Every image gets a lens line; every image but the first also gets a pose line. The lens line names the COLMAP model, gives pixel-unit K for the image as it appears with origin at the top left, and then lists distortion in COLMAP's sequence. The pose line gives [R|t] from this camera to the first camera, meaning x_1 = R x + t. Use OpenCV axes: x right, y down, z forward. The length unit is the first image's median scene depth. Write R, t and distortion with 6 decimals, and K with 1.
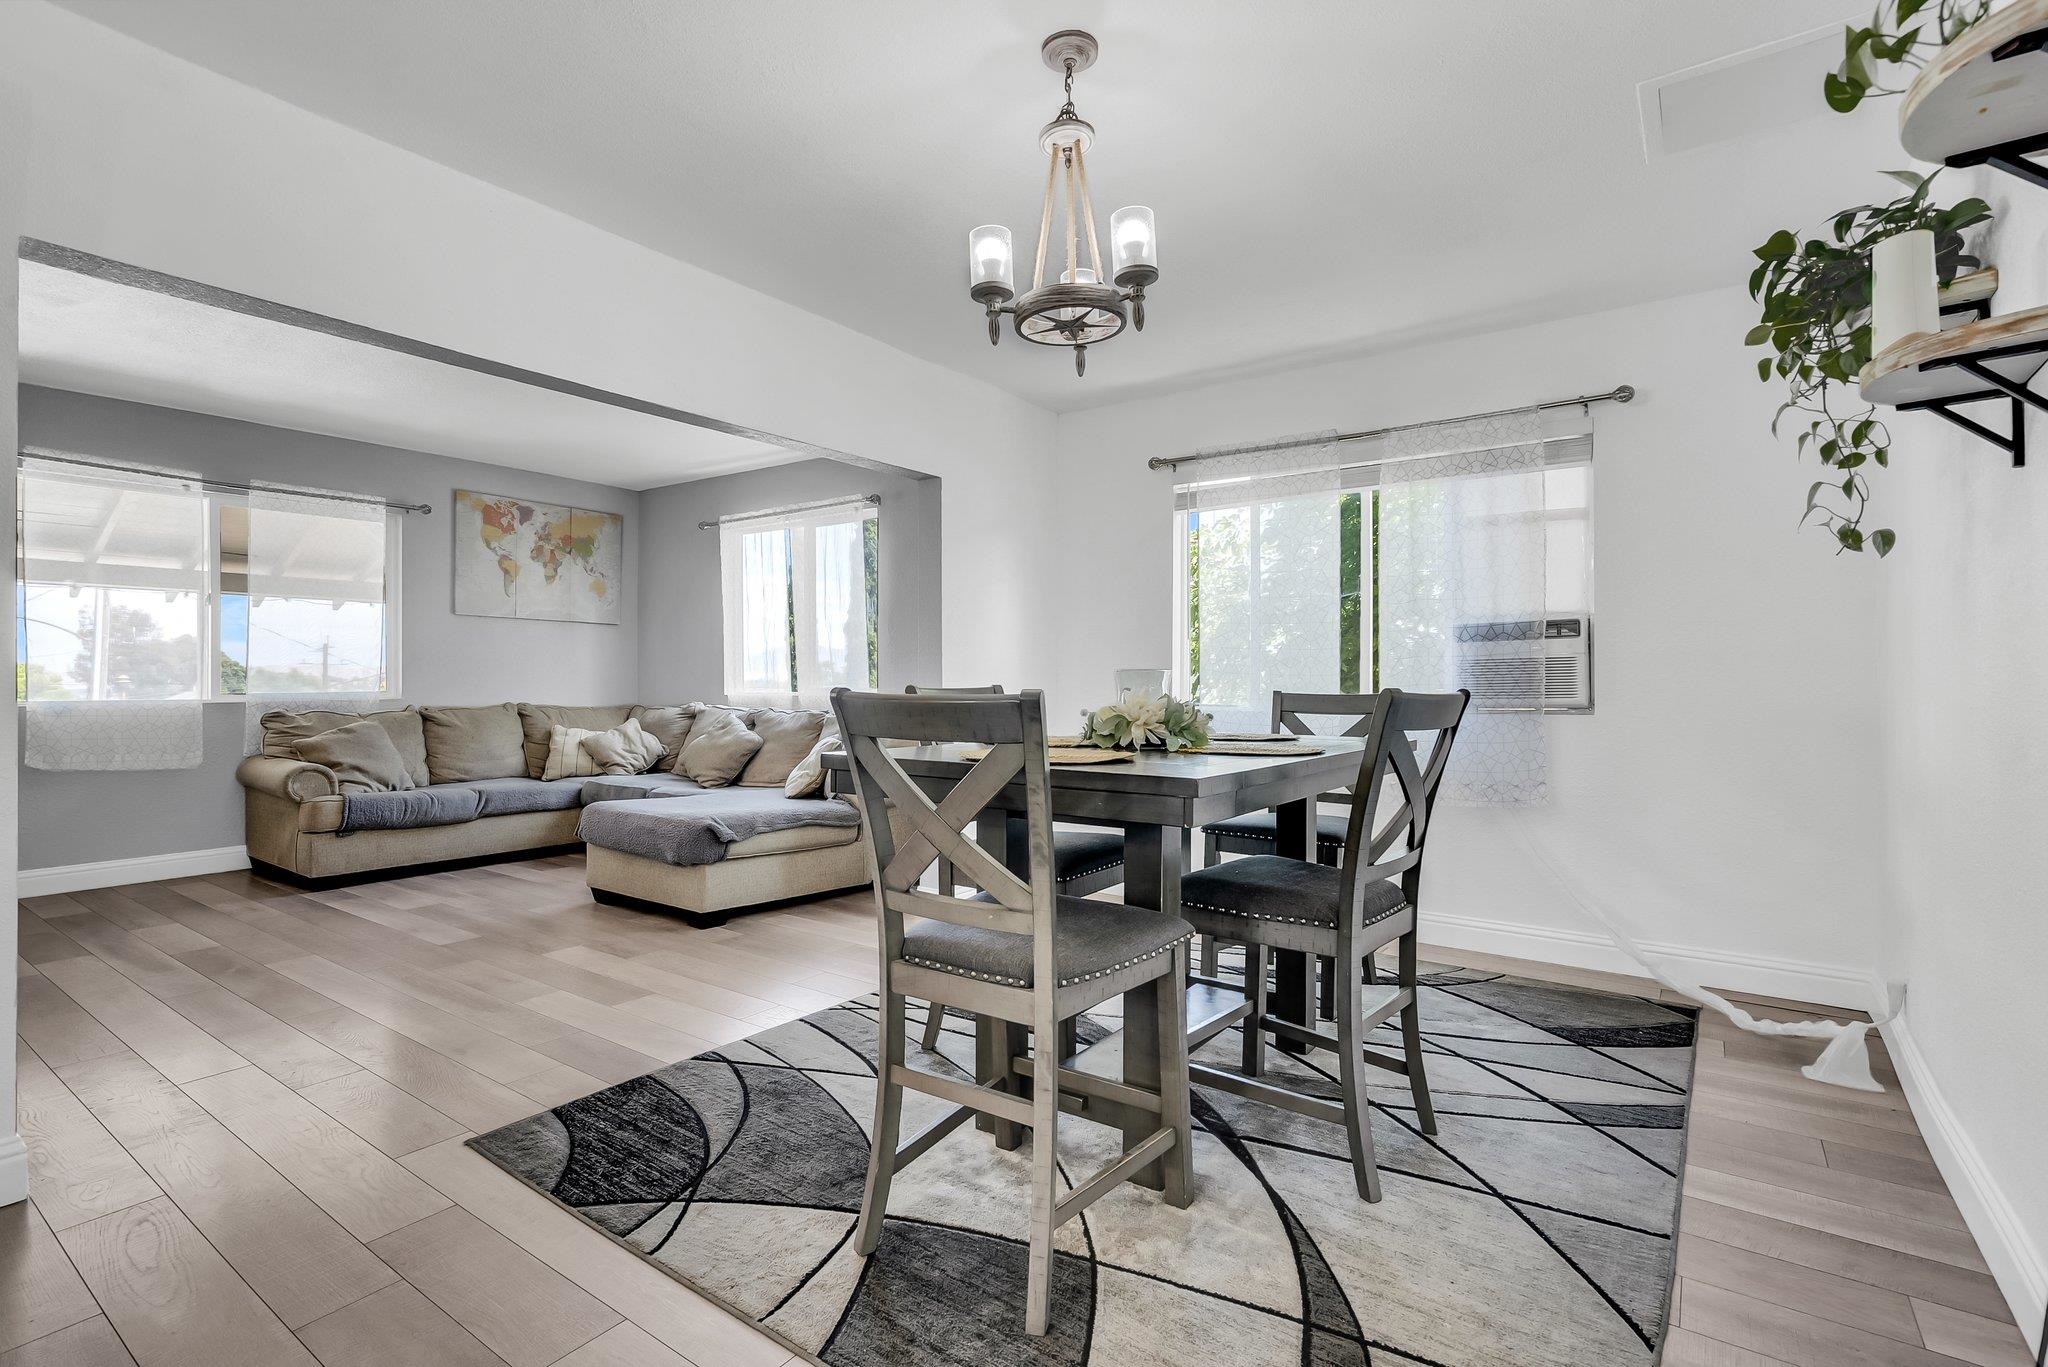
lens RADIAL K [[950.6, 0, 1051.7], [0, 950.6, 683.1], [0, 0, 1]] dist [0.001357, 0.000049]
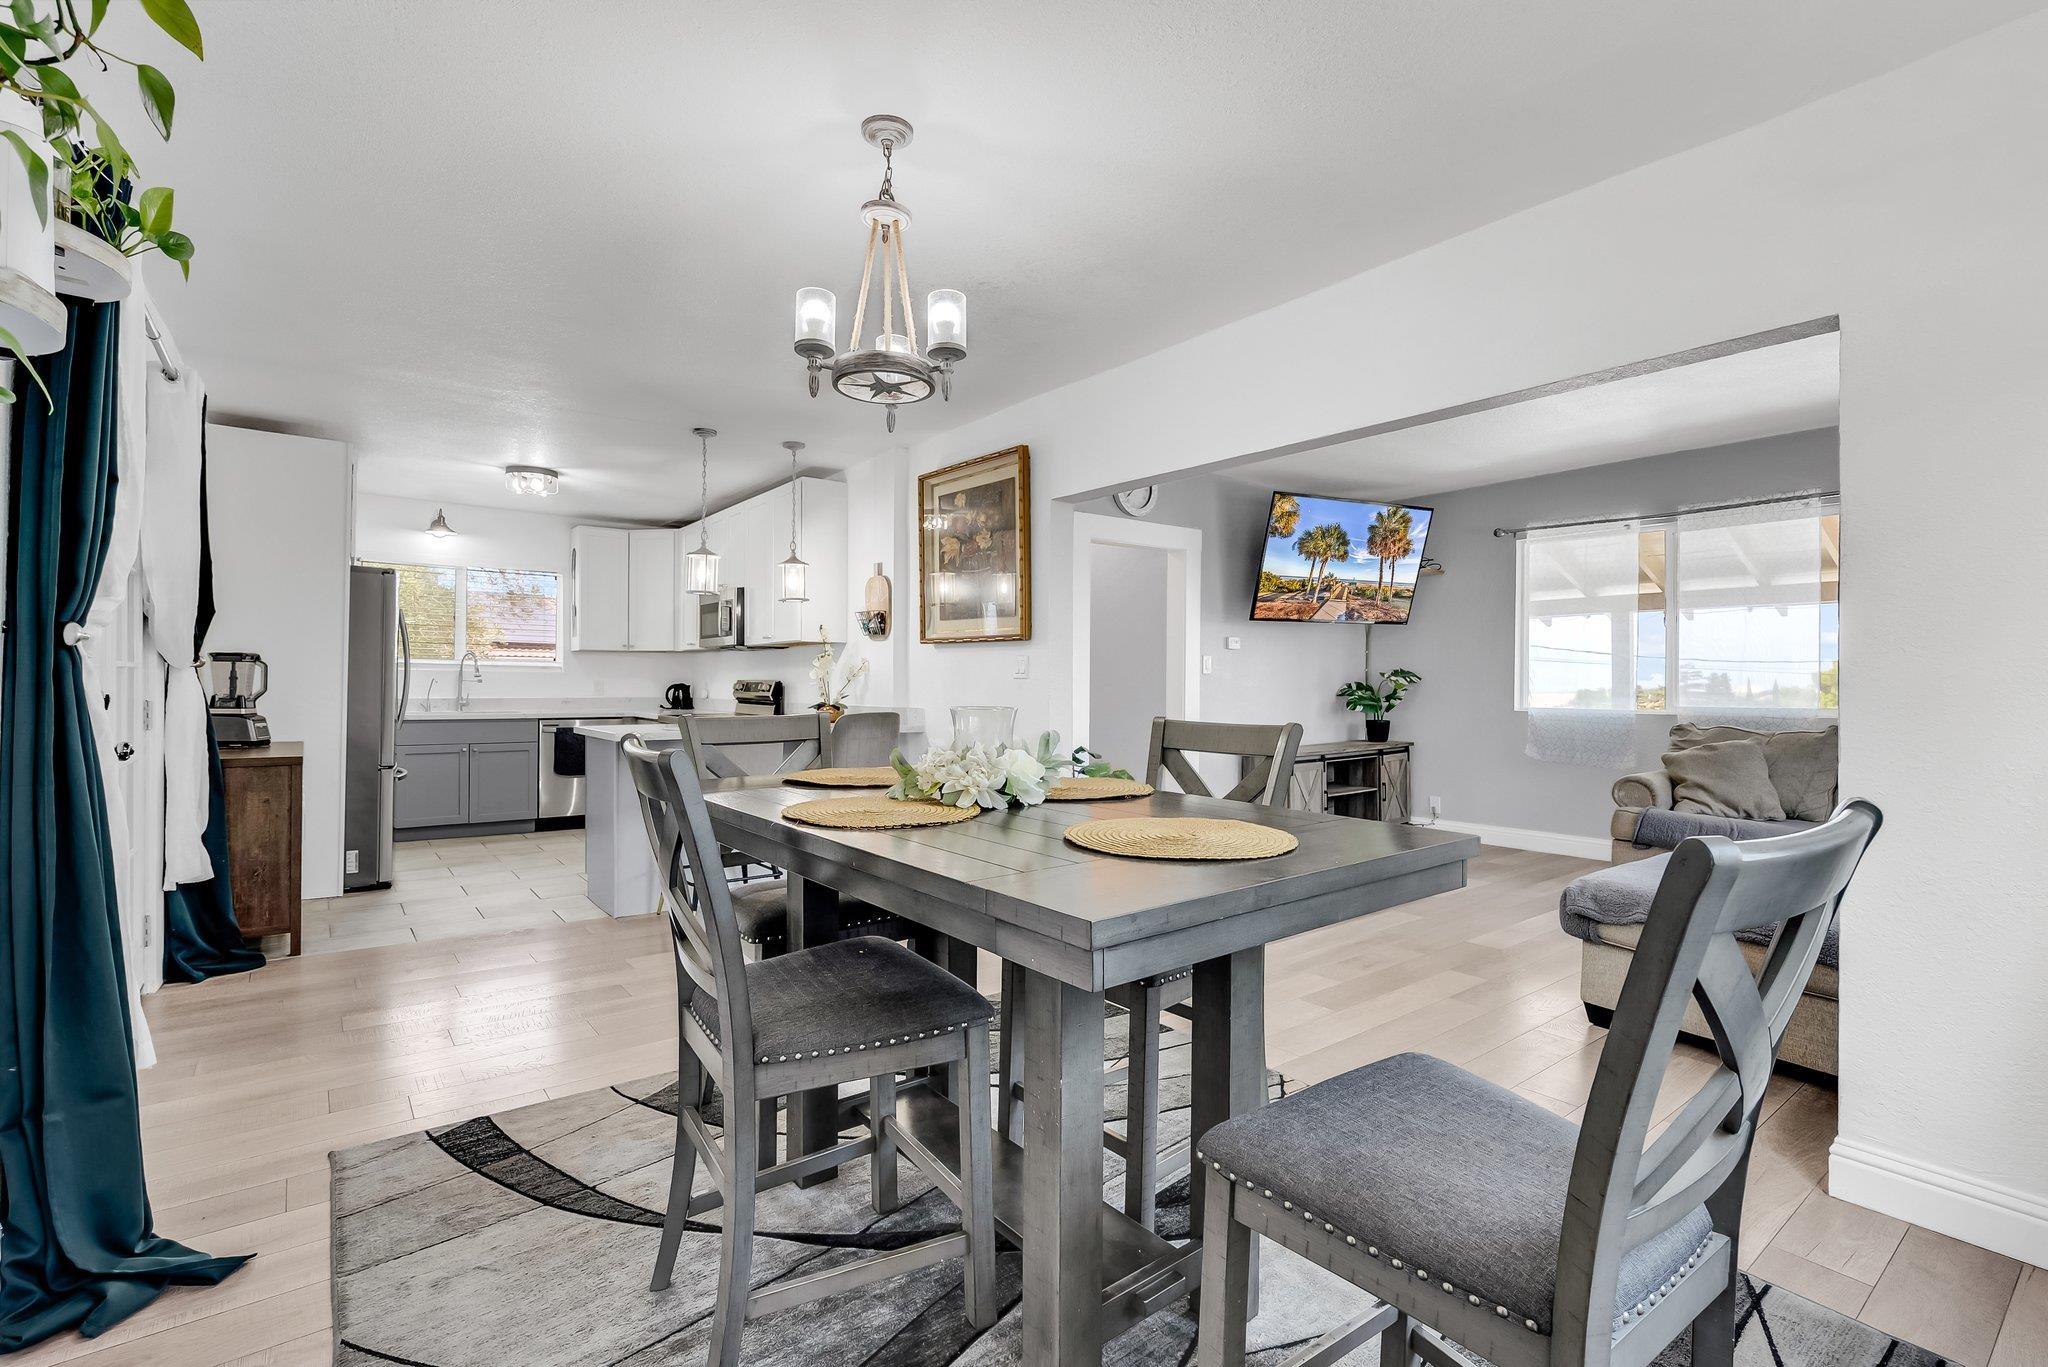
lens RADIAL K [[944.3, 0, 1024.0], [0, 944.3, 683.5], [0, 0, 1]] dist [0.001792, 0.000798]
pose [[-0.316013, 0.005952, -0.948736, 0.350237], [-0.004636, 0.999959, 0.007818, -0.017560], [0.948744, 0.006869, -0.315972, 0.567270]]
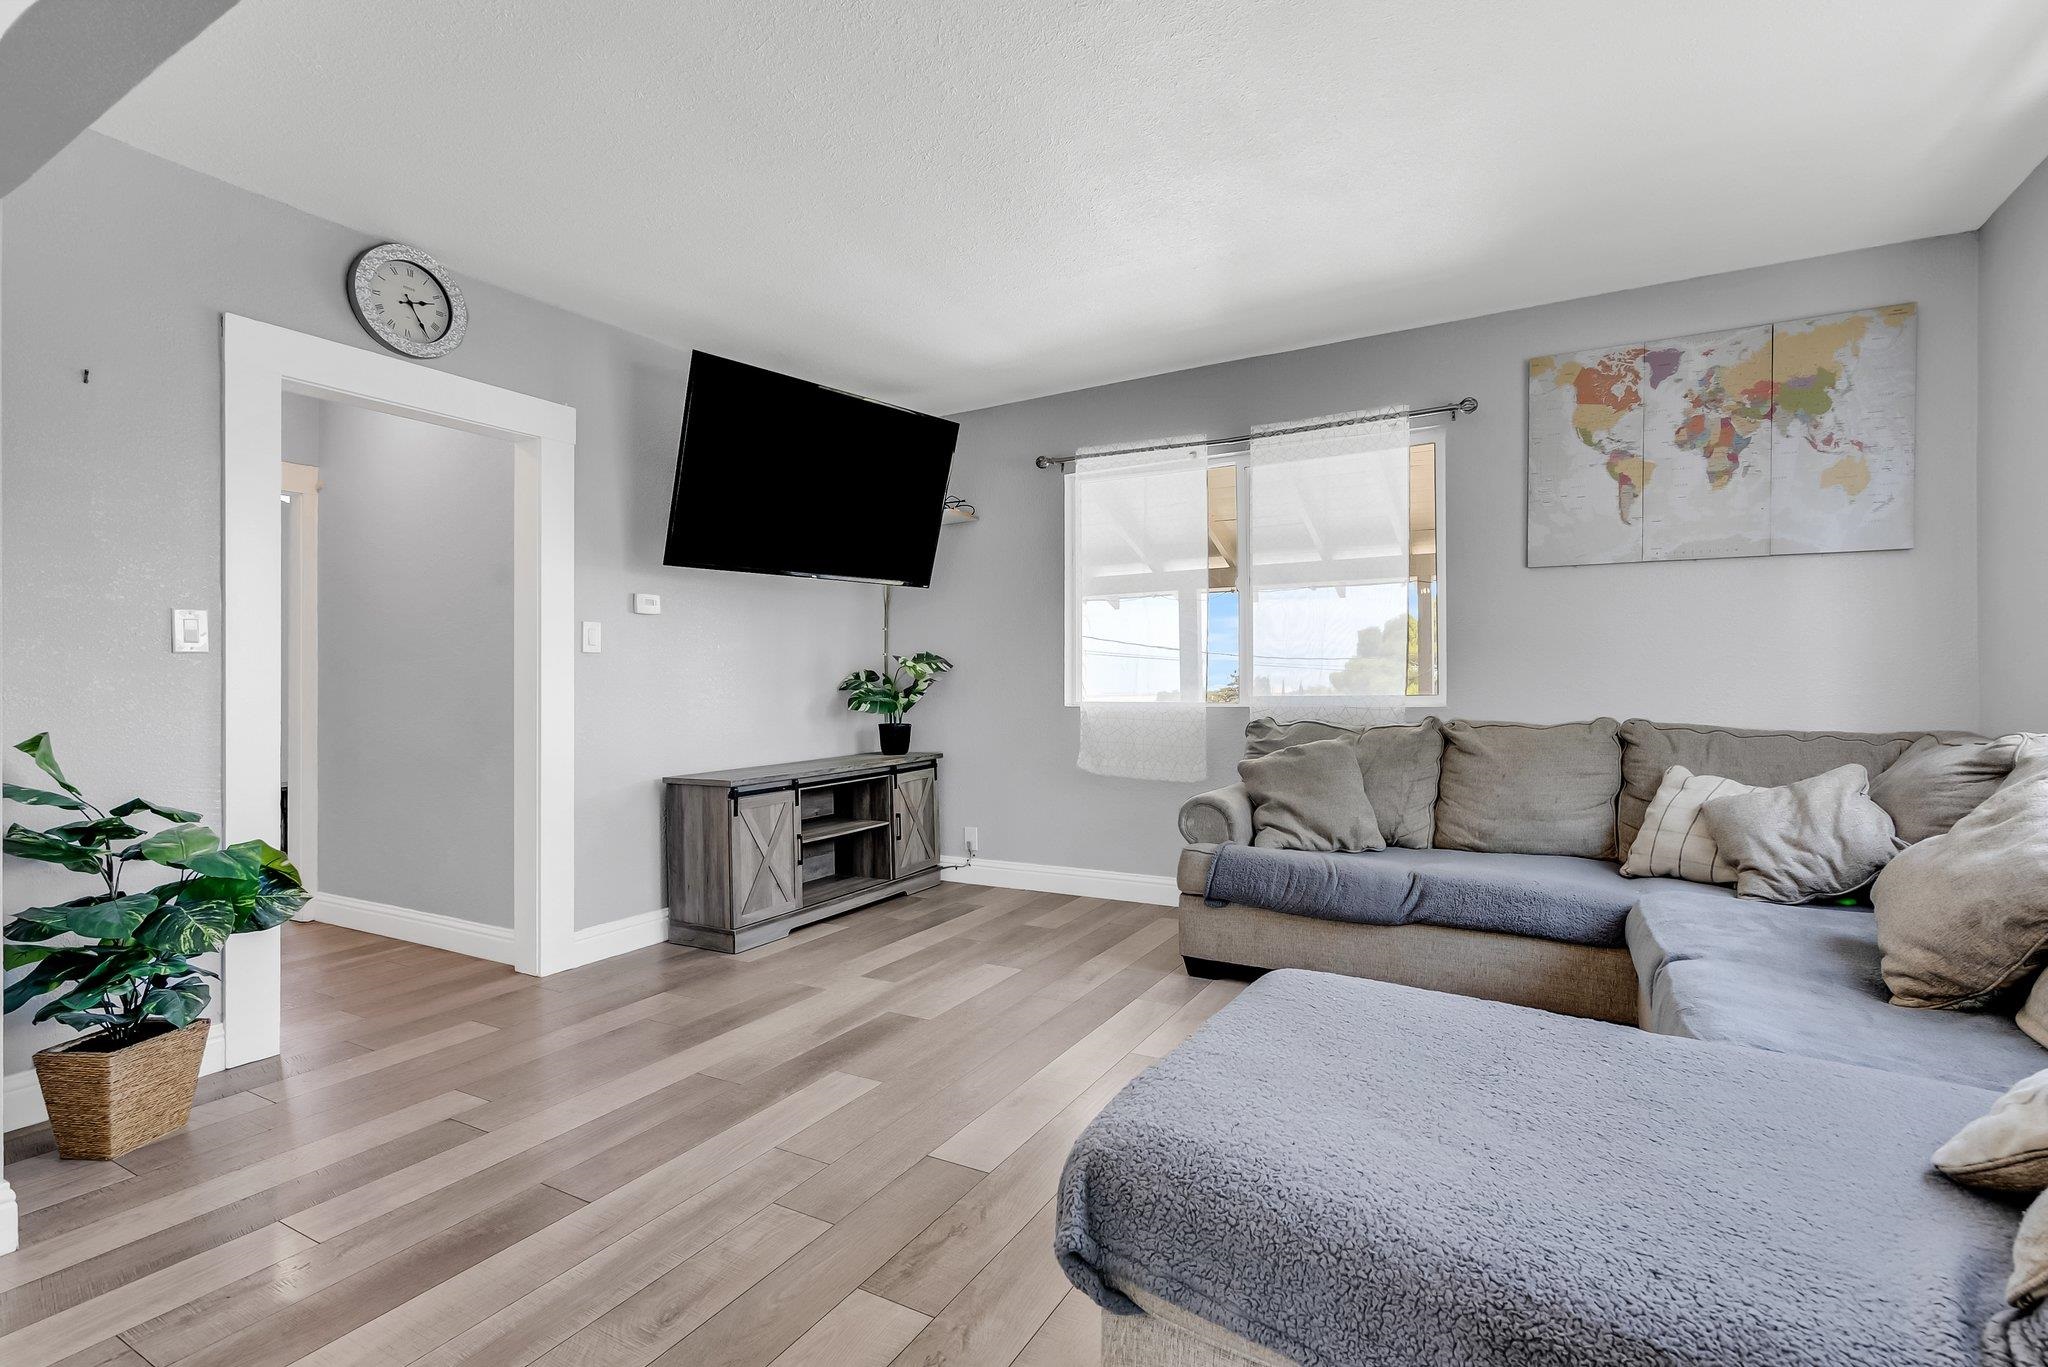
lens RADIAL K [[955.9, 0, 1036.8], [0, 955.9, 683.2], [0, 0, 1]] dist [0.000067, 0.000289]
pose [[0.083639, -0.001474, -0.996495, -0.054128], [0.002363, 0.999996, -0.001281, 0.000722], [0.996493, -0.002248, 0.083642, 0.668157]]
